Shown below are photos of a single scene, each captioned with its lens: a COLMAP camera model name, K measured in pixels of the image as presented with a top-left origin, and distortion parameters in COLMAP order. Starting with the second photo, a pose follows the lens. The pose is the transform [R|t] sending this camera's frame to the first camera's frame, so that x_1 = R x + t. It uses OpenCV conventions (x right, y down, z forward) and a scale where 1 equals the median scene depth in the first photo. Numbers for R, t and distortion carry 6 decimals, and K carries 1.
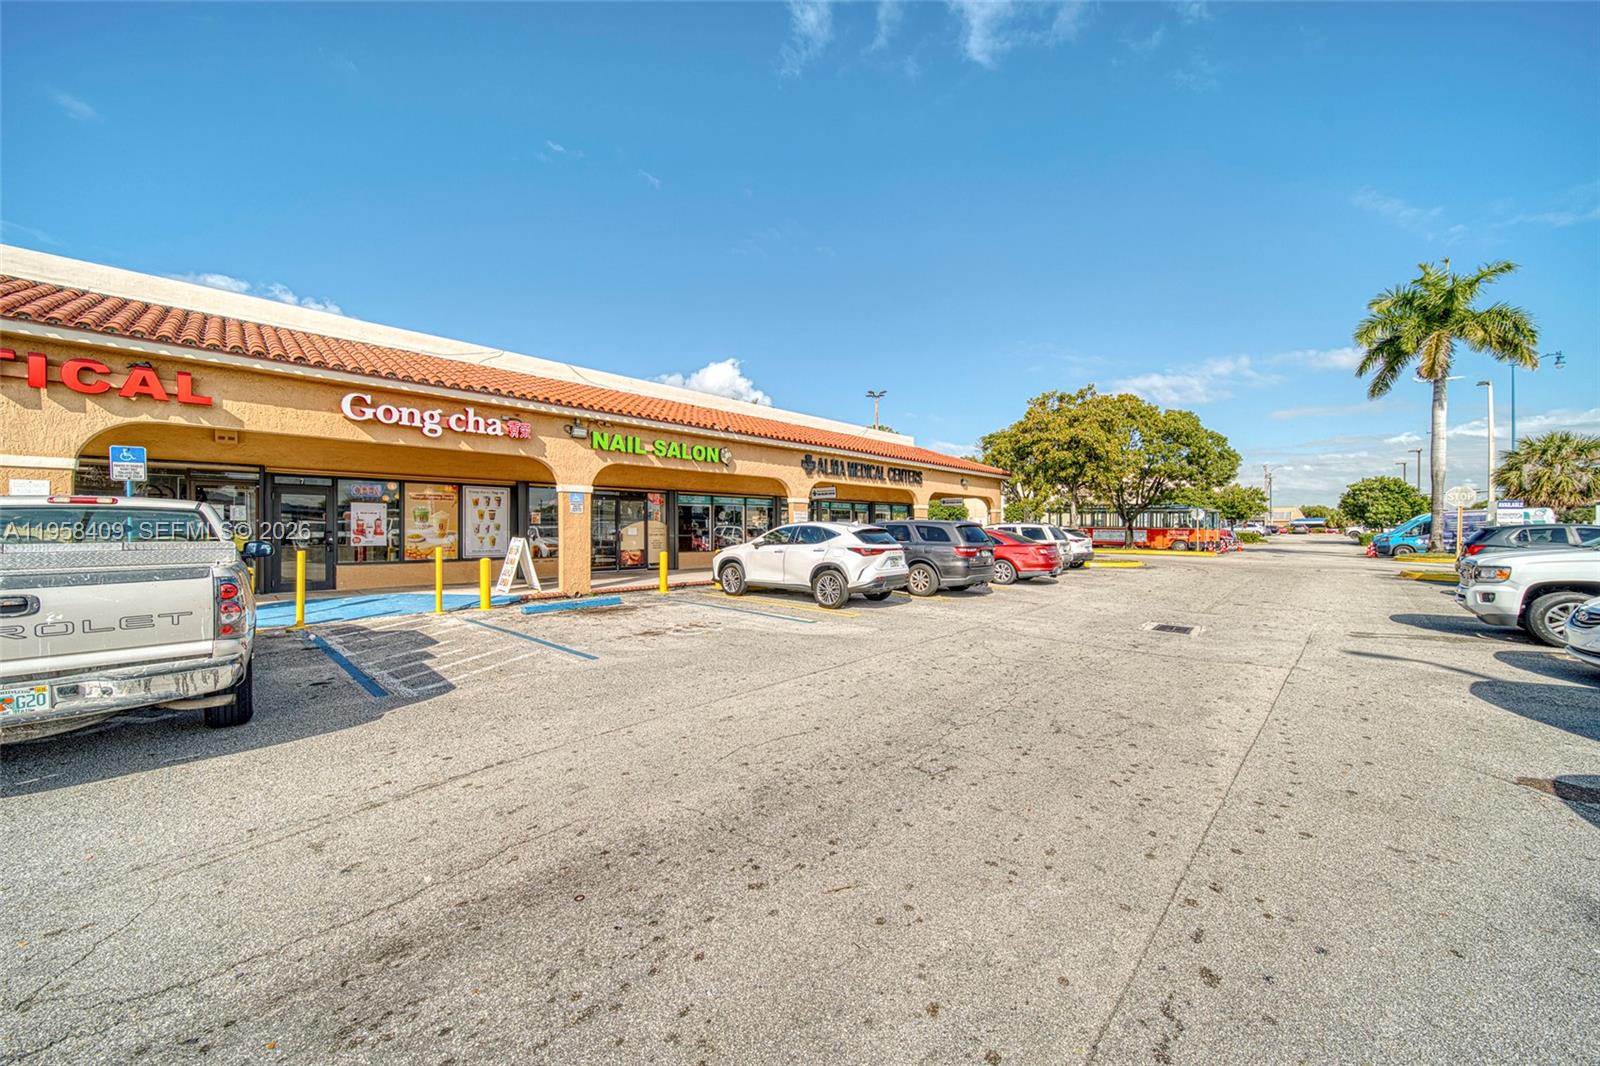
lens RADIAL K [[562.5, 0, 801.1], [0, 562.5, 529.4], [0, 0, 1]] dist [-0.000264, -0.000462]
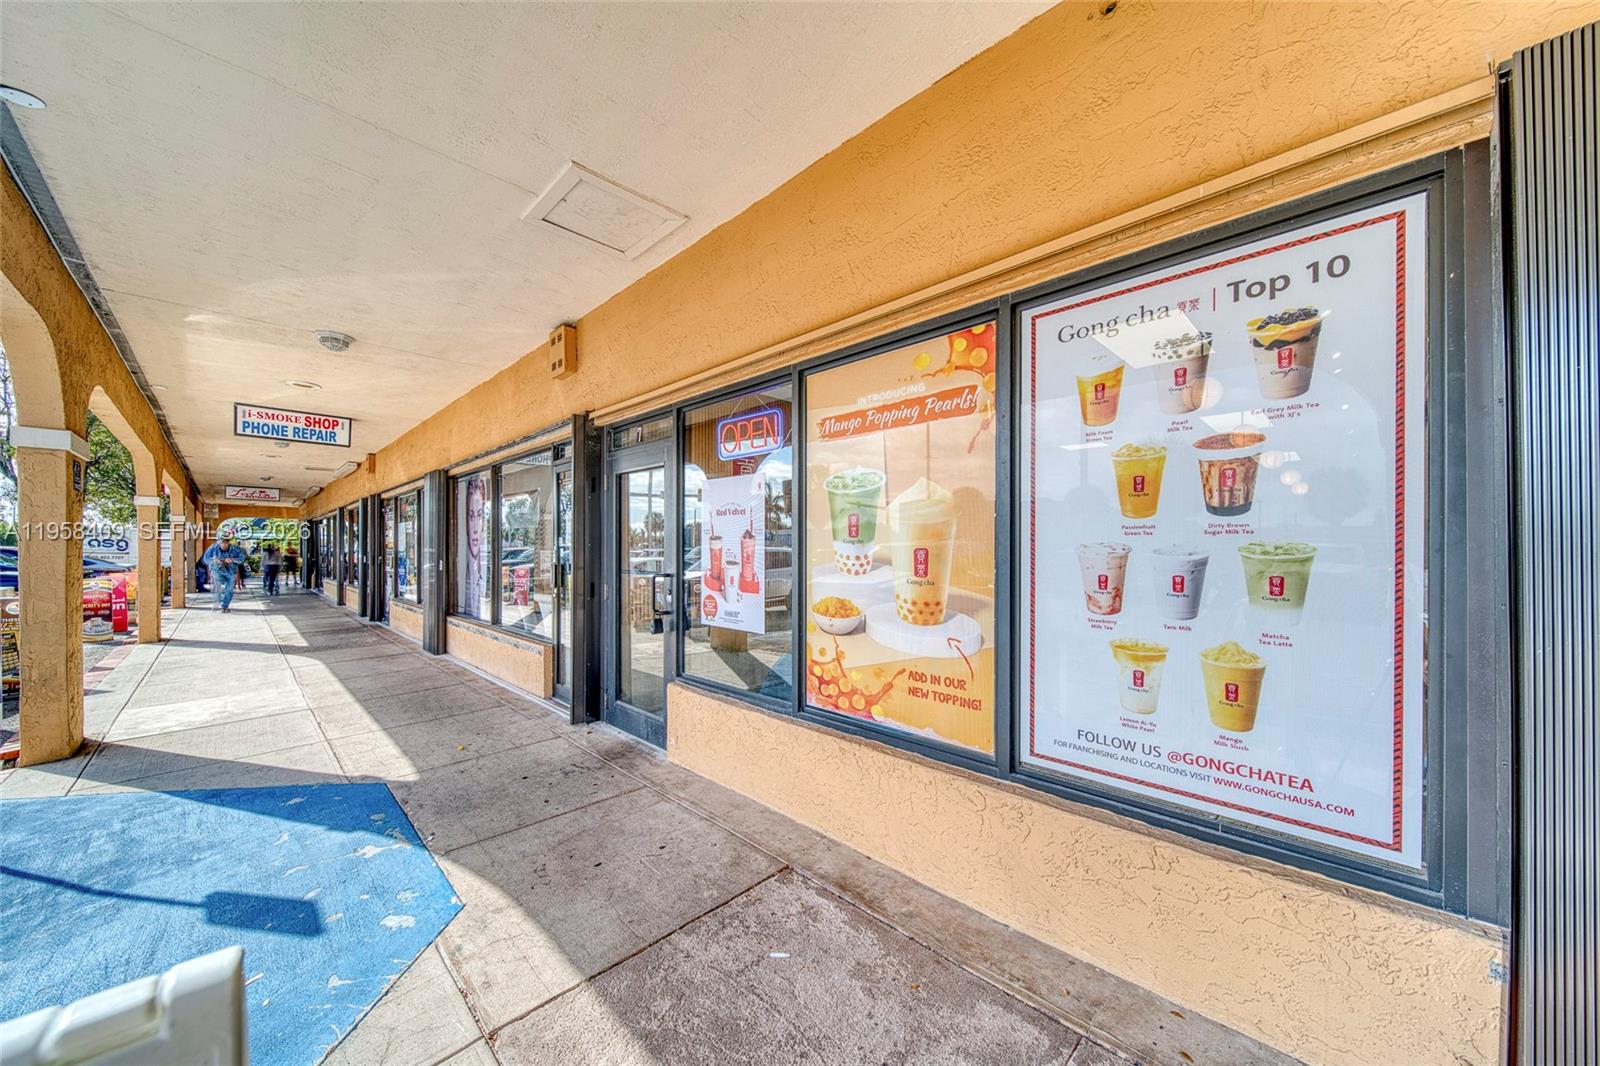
lens RADIAL K [[576.6, 0, 797.2], [0, 576.6, 547.2], [0, 0, 1]] dist [-0.000730, -0.000065]
pose [[-0.033008, -0.003822, -0.999448, -0.462724], [-0.002357, 0.999990, -0.003746, -0.010337], [0.999452, 0.002232, -0.033017, 1.000922]]
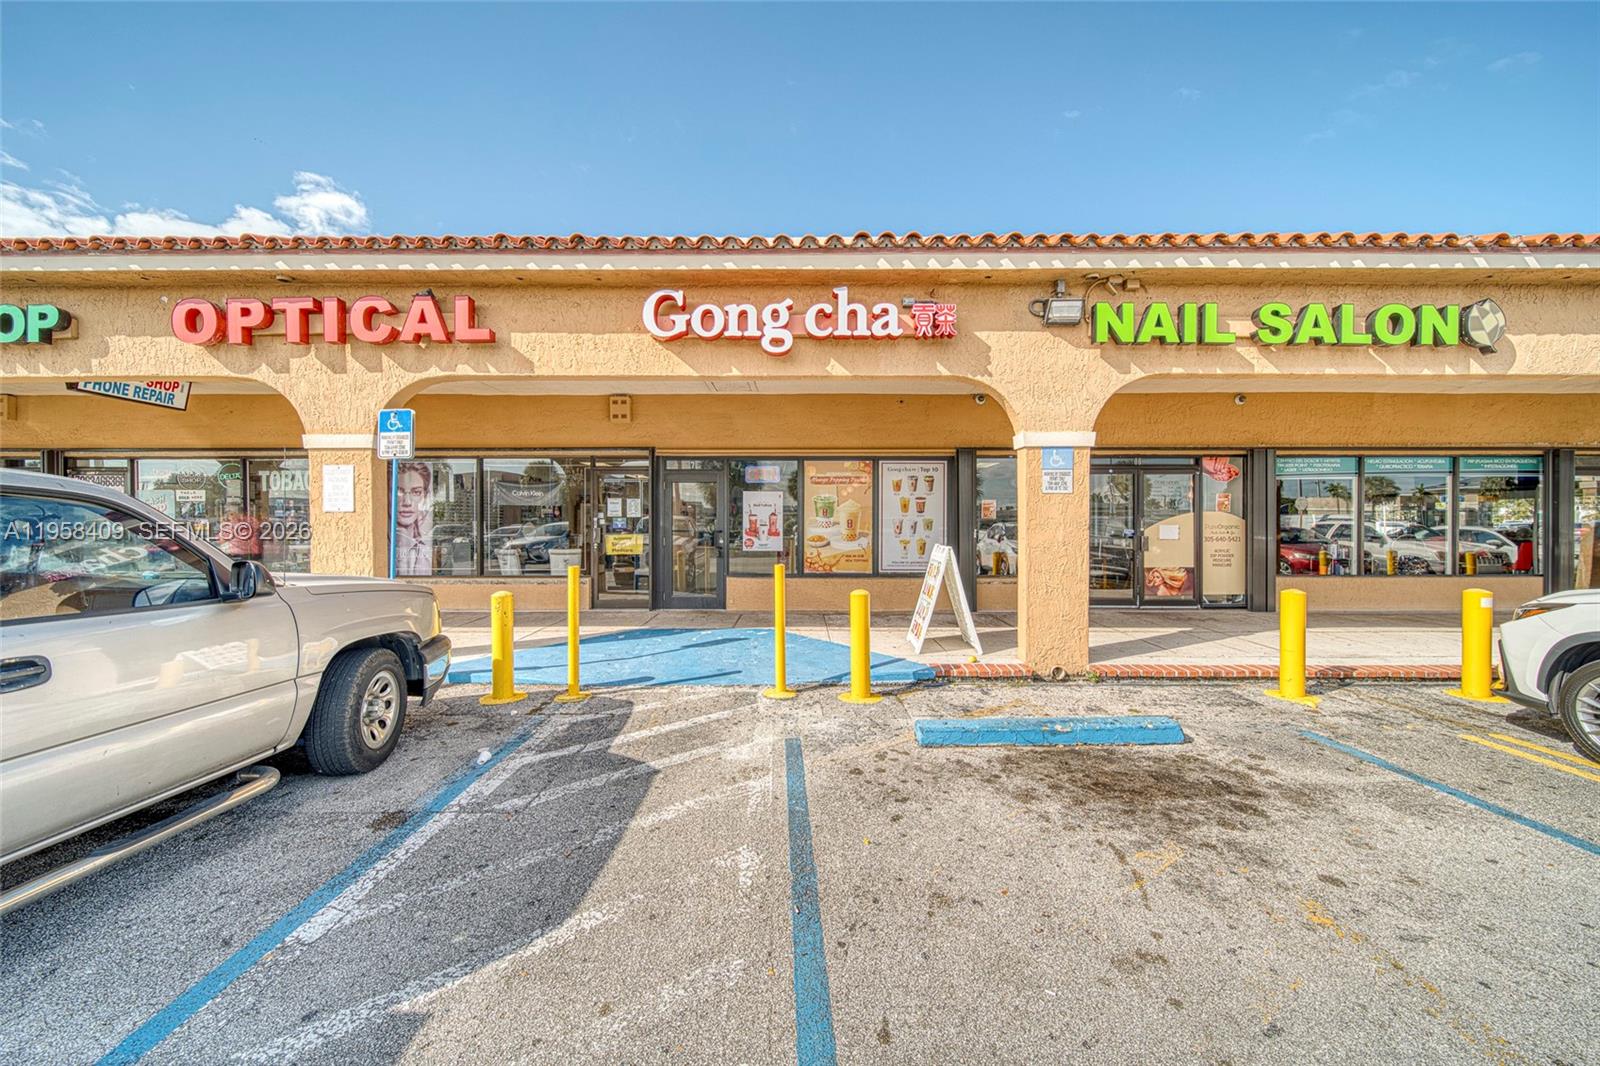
lens RADIAL K [[562.5, 0, 801.1], [0, 562.5, 529.4], [0, 0, 1]] dist [-0.000264, -0.000462]
pose [[0.686537, 0.003974, -0.727084, -0.204557], [-0.000783, 0.999989, 0.004726, -0.001823], [0.727094, -0.002675, 0.686532, 0.521450]]
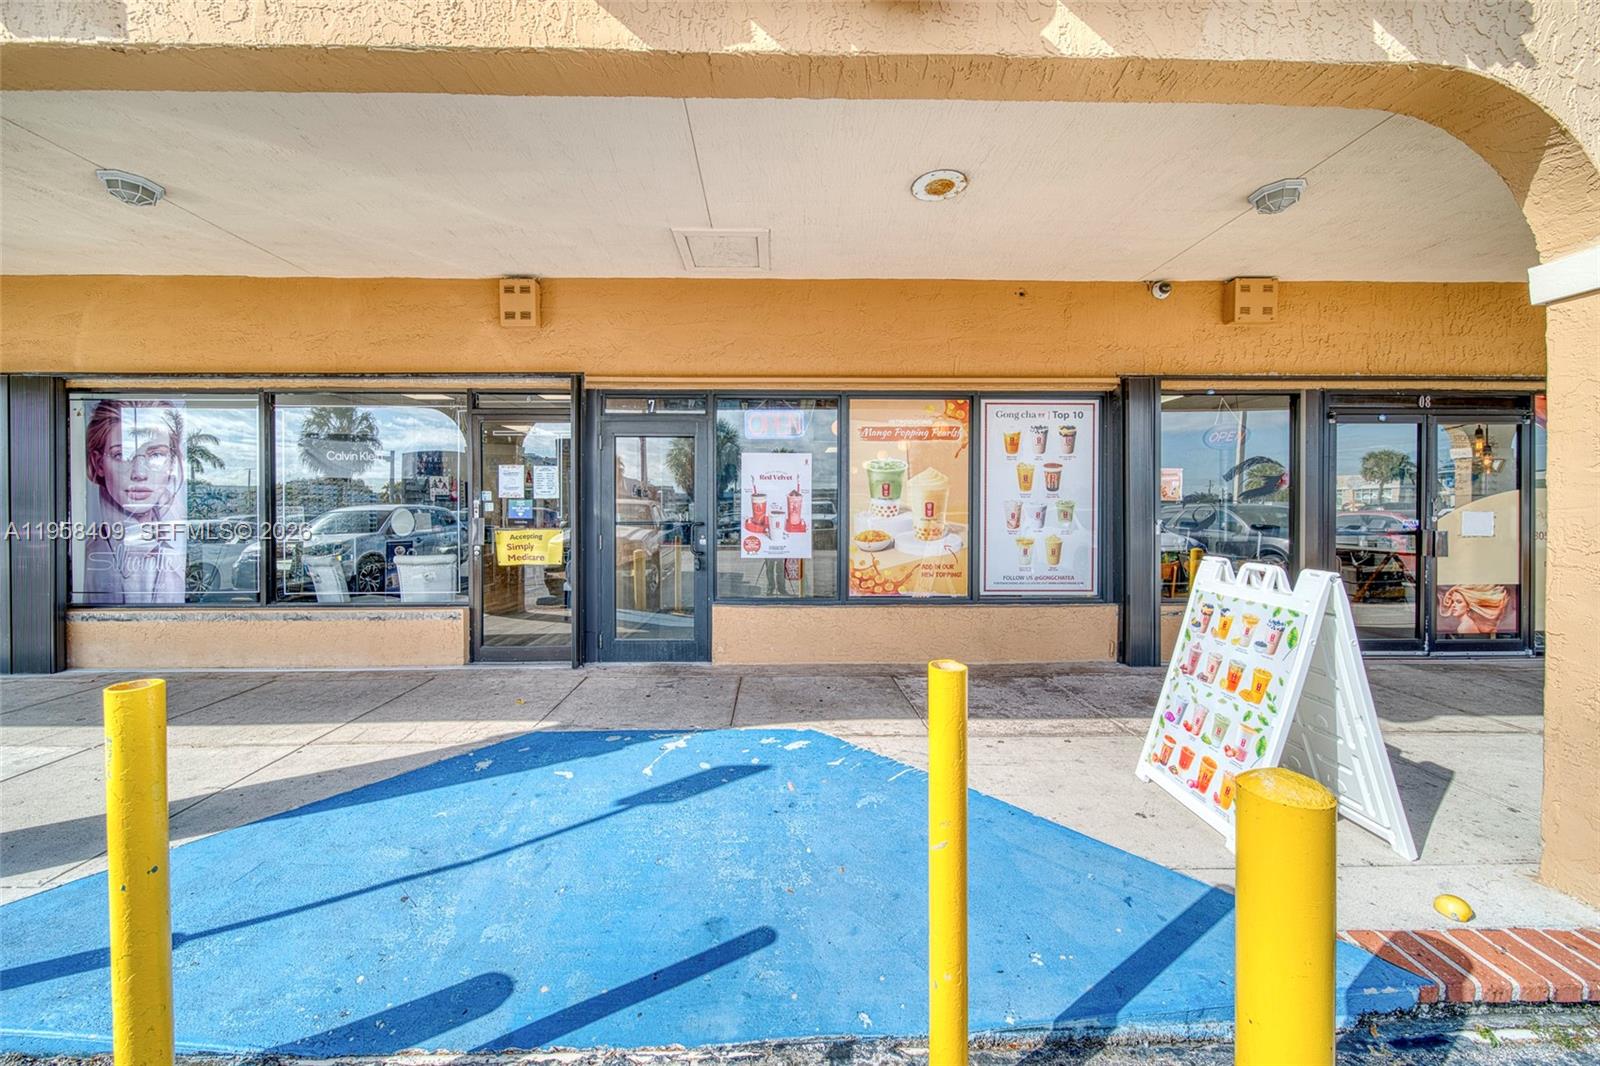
lens RADIAL K [[571.7, 0, 787.7], [0, 571.7, 514.8], [0, 0, 1]] dist [-0.000497, -0.000218]
pose [[0.702626, 0.002145, -0.711556, -0.450581], [0.000610, 0.999993, 0.003617, -0.003743], [0.711559, -0.002975, 0.702620, 0.687643]]
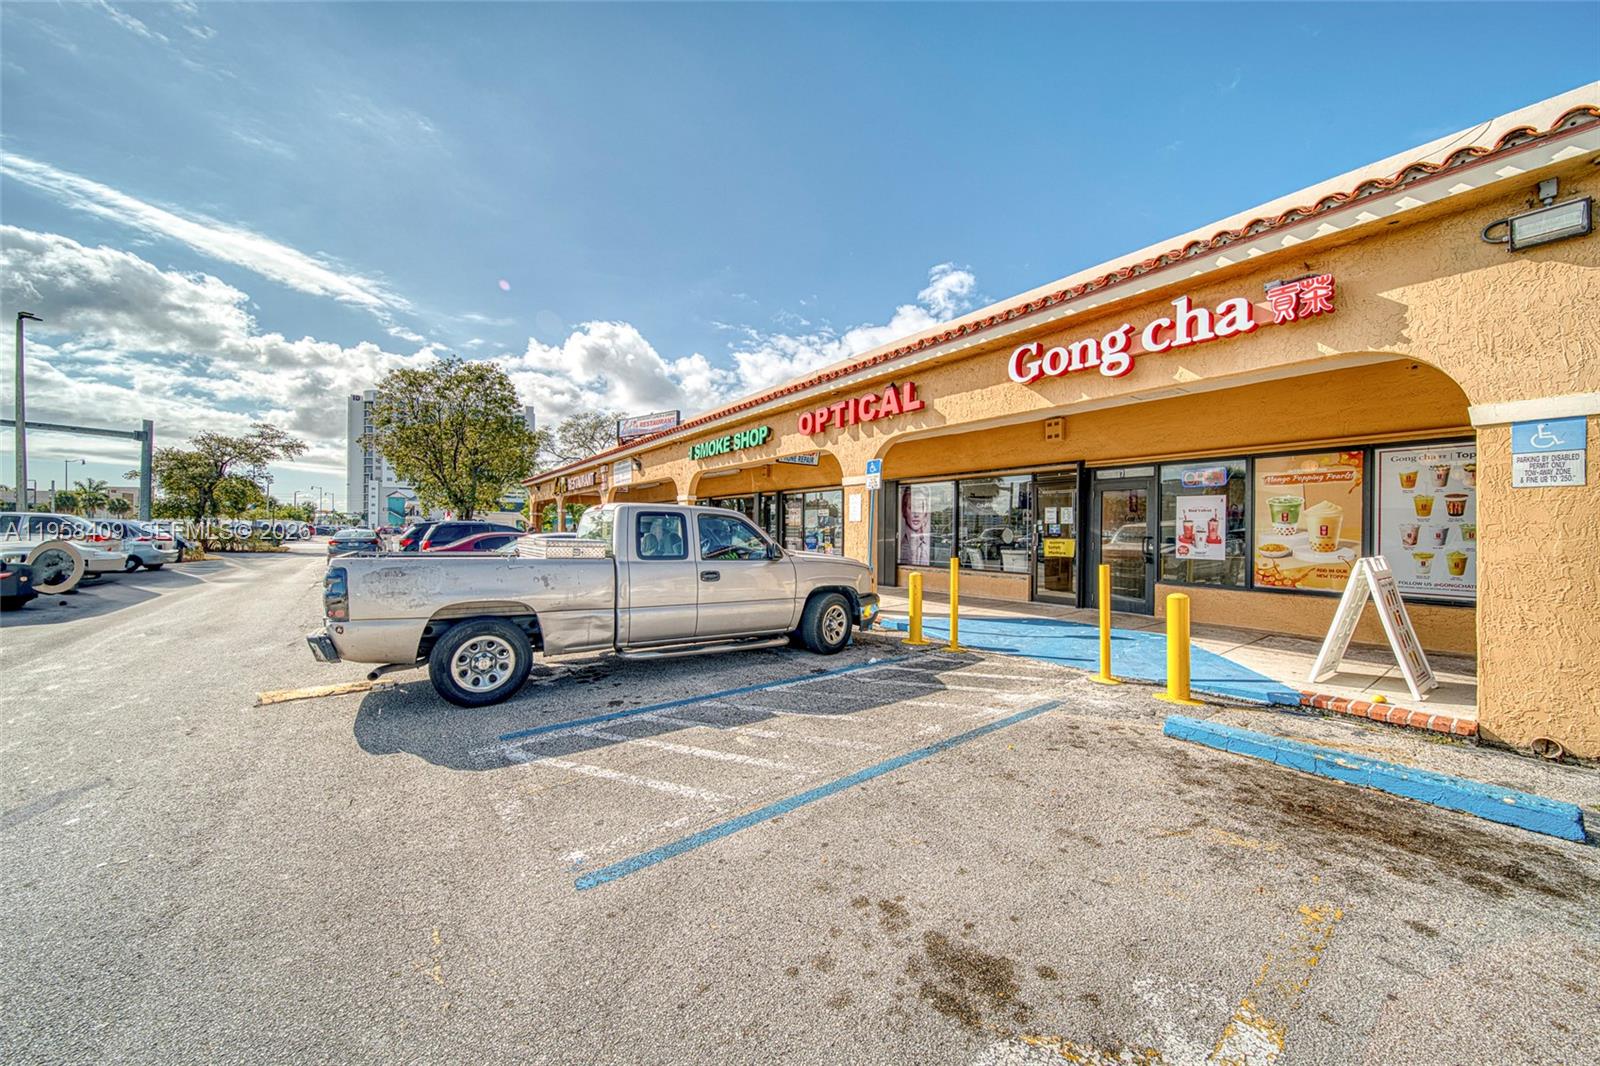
lens RADIAL K [[562.5, 0, 801.1], [0, 562.5, 529.4], [0, 0, 1]] dist [-0.000264, -0.000462]
pose [[-0.184731, -0.004282, -0.982780, -0.017140], [-0.010562, 0.999941, -0.002371, -0.000059], [0.982732, 0.009943, -0.184765, 0.628723]]
